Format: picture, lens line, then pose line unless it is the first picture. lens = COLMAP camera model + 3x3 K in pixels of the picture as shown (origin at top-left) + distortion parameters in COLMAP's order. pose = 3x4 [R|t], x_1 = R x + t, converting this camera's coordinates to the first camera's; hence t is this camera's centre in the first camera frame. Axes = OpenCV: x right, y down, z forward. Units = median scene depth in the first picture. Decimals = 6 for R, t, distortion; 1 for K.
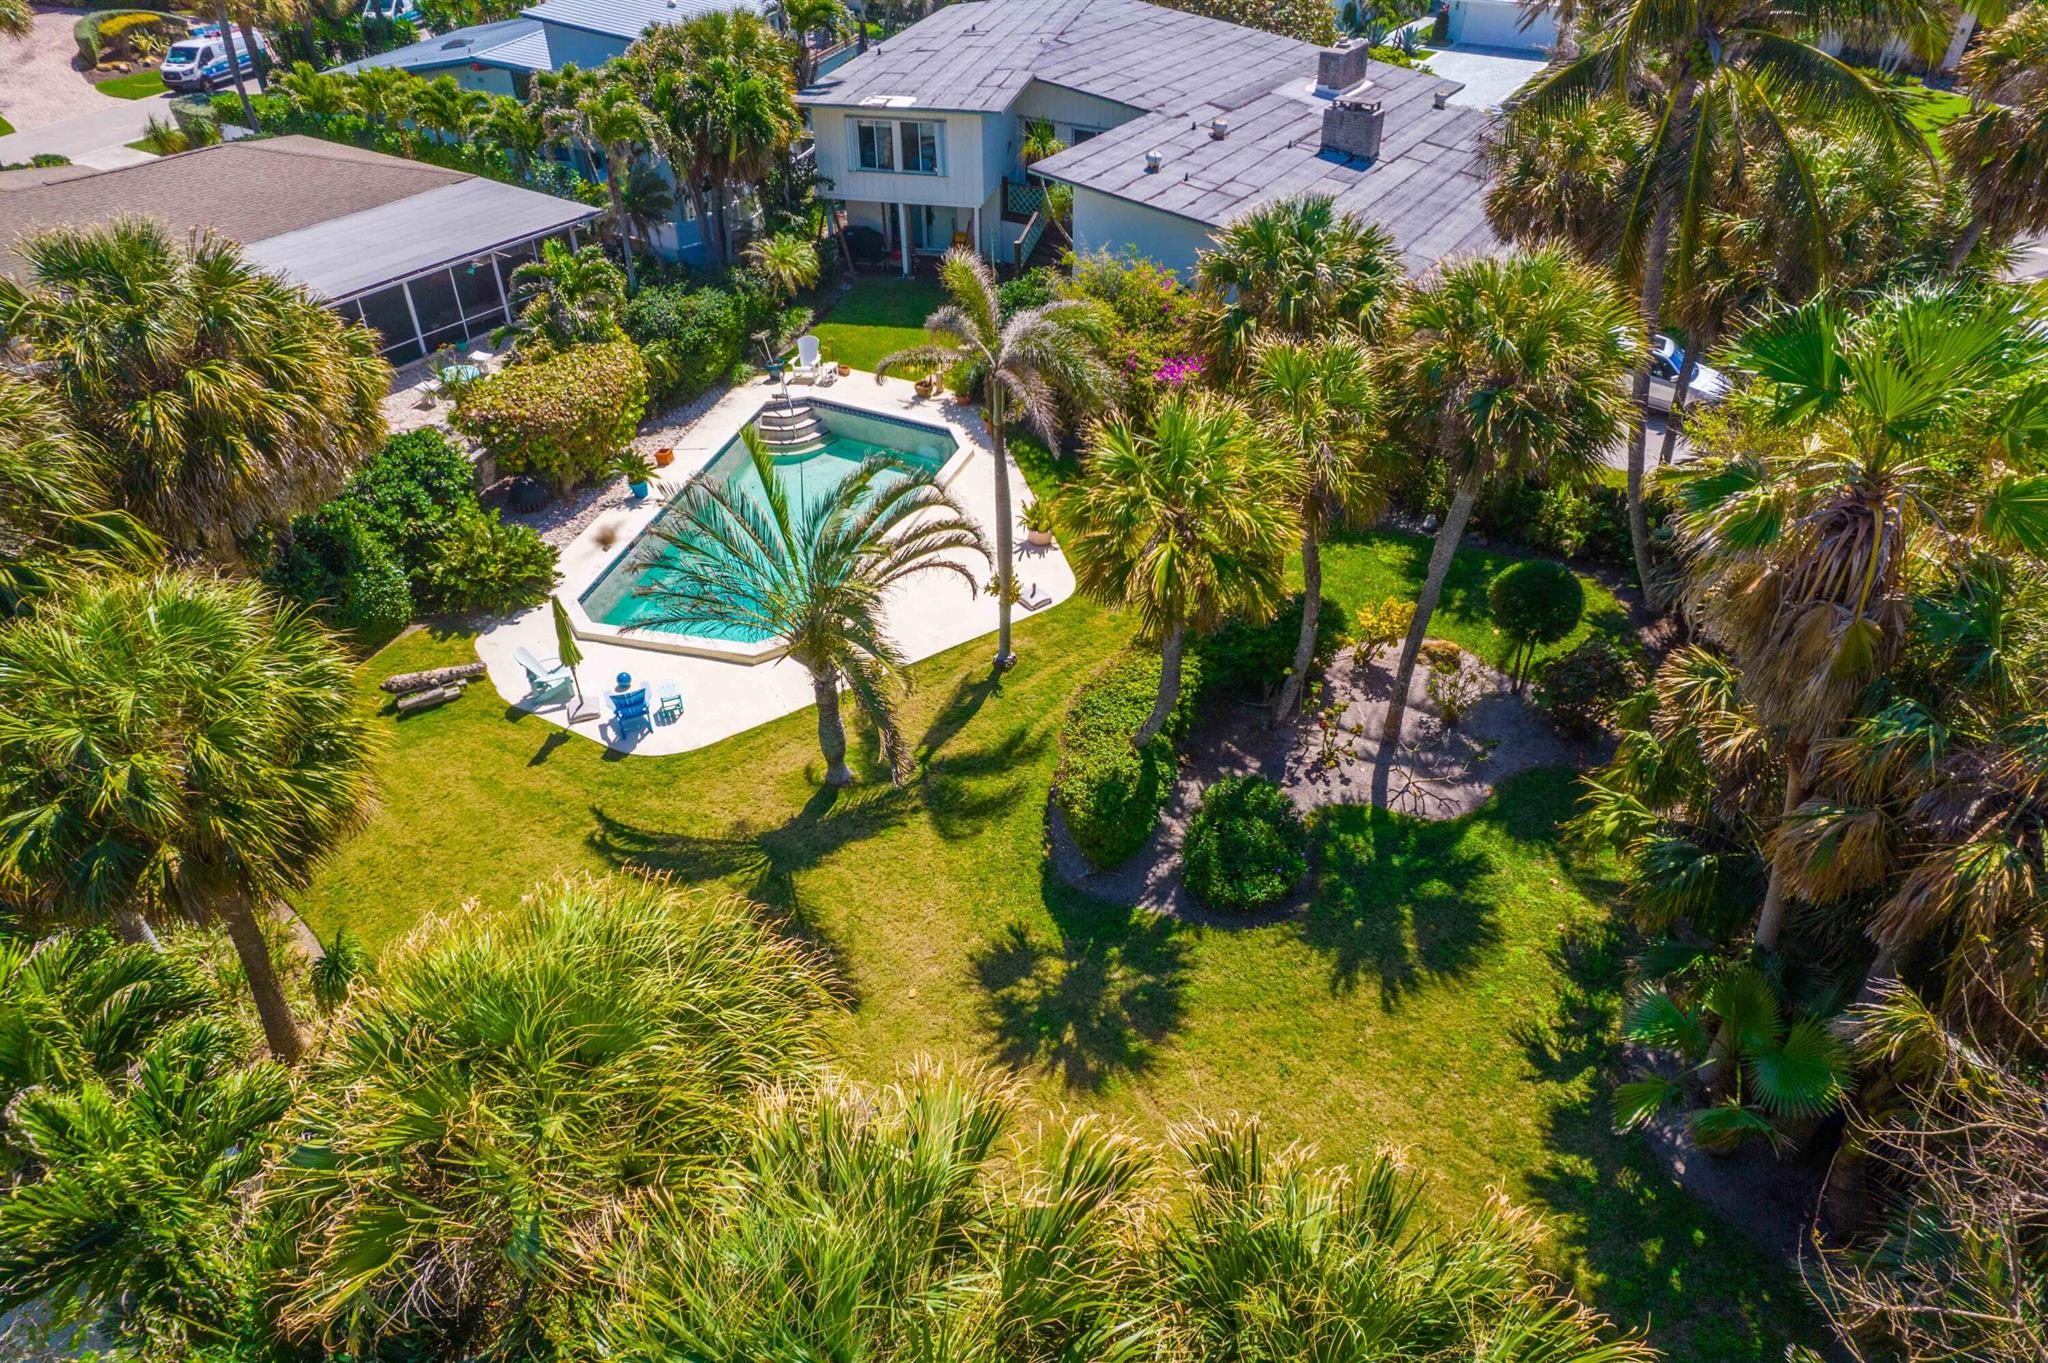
lens RADIAL K [[1310.2, 0, 1024.0], [0, 1310.2, 681.5], [0, 0, 1]] dist [-0.067704, 0.064347]
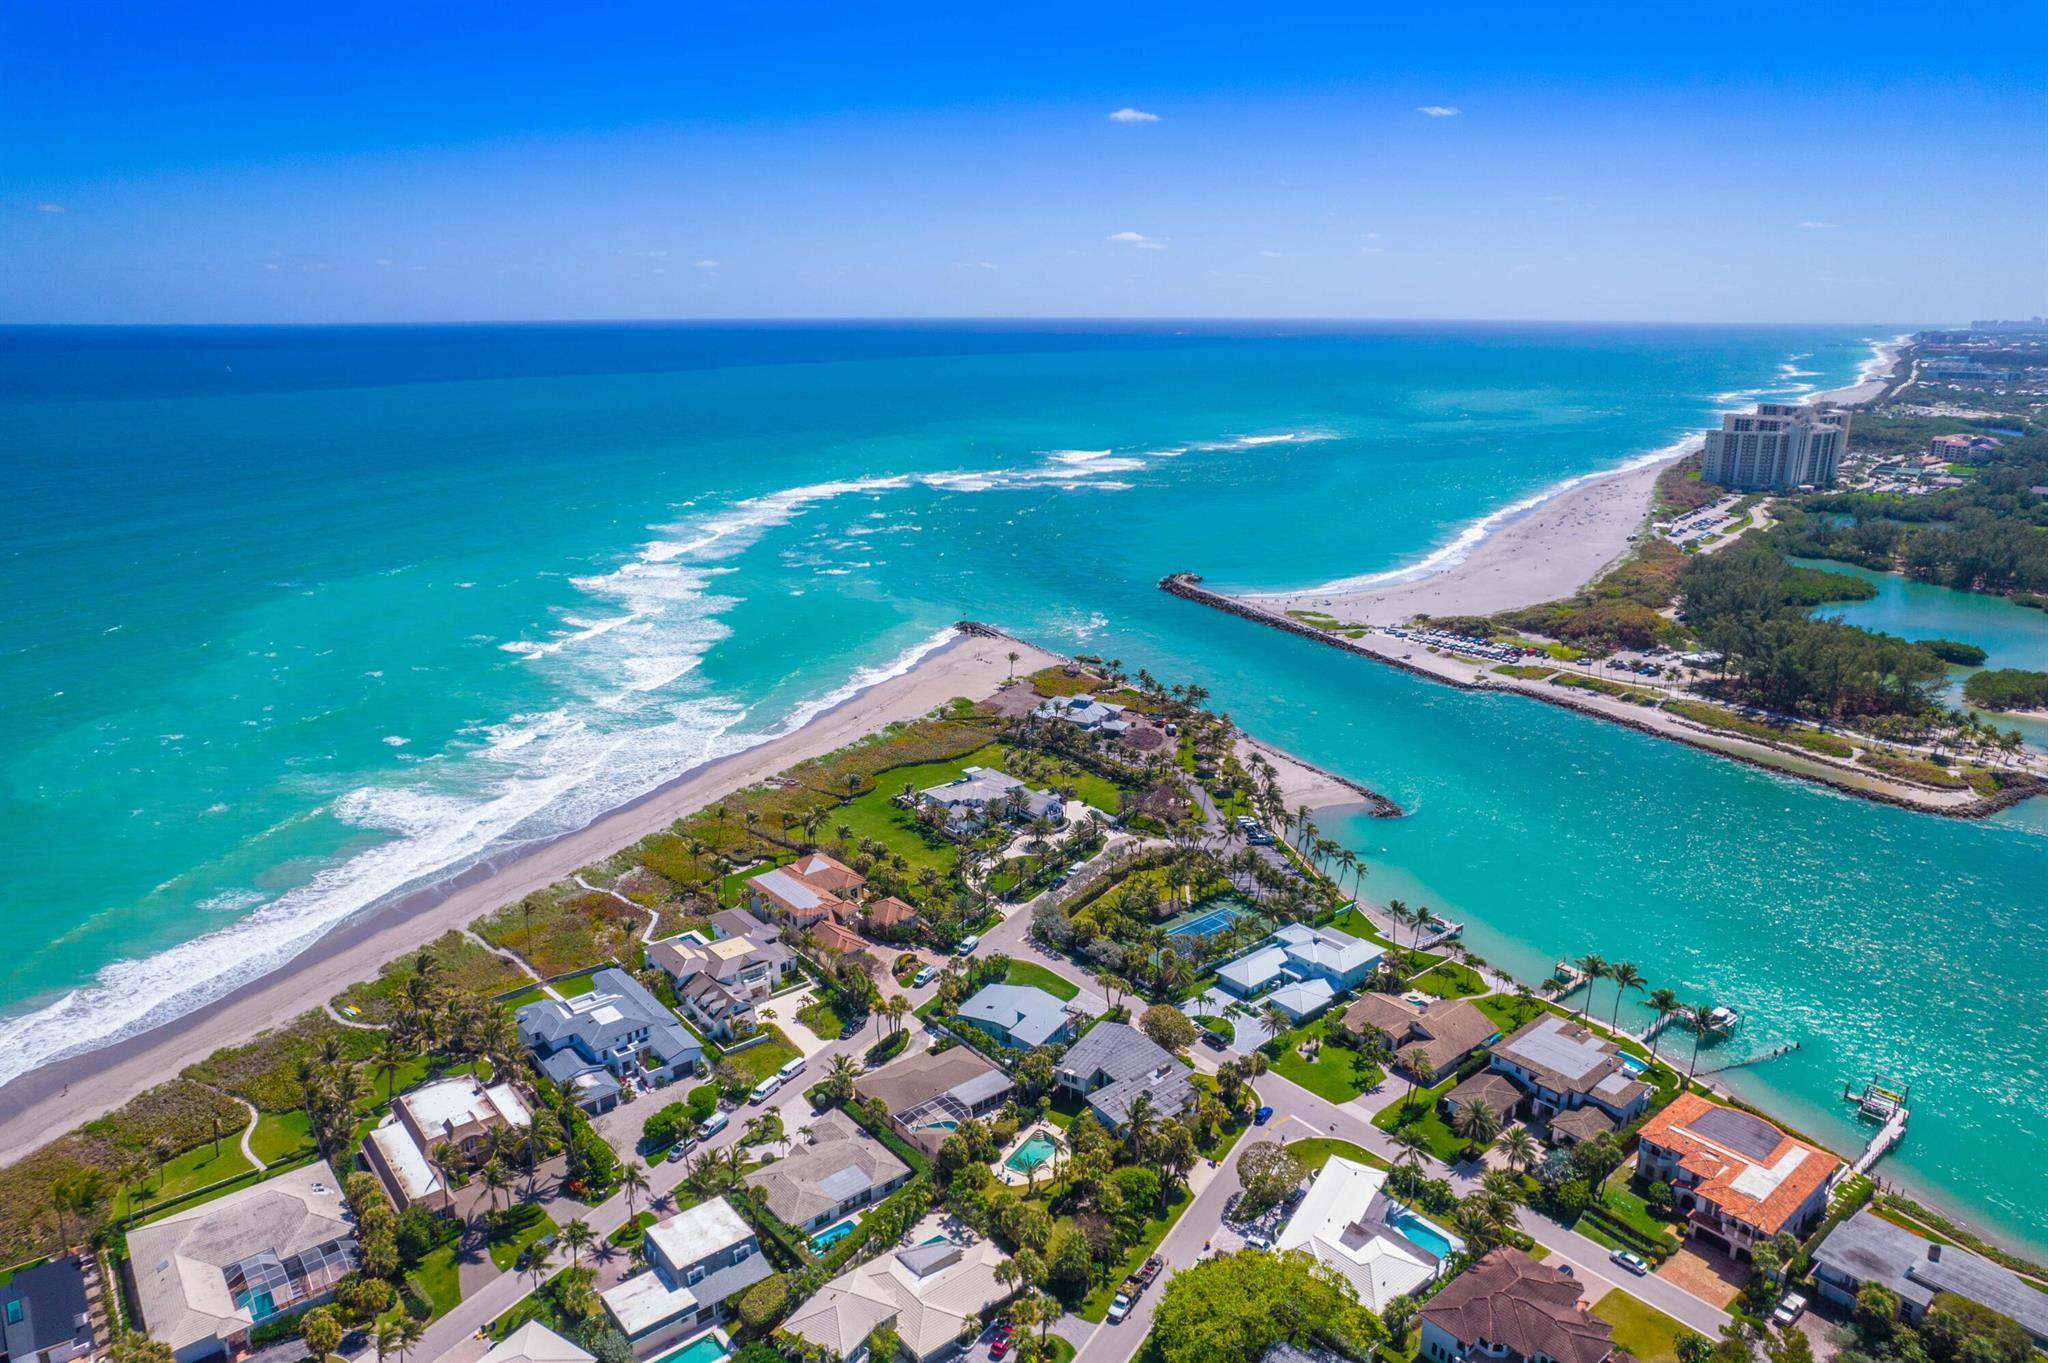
lens RADIAL K [[1310.2, 0, 1024.0], [0, 1310.2, 681.5], [0, 0, 1]] dist [-0.067704, 0.064347]
pose [[0.952958, 0.088253, -0.289970, 1.460322], [-0.183158, 0.929920, -0.318908, -0.232994], [0.241504, 0.357017, 0.902339, -5.790340]]
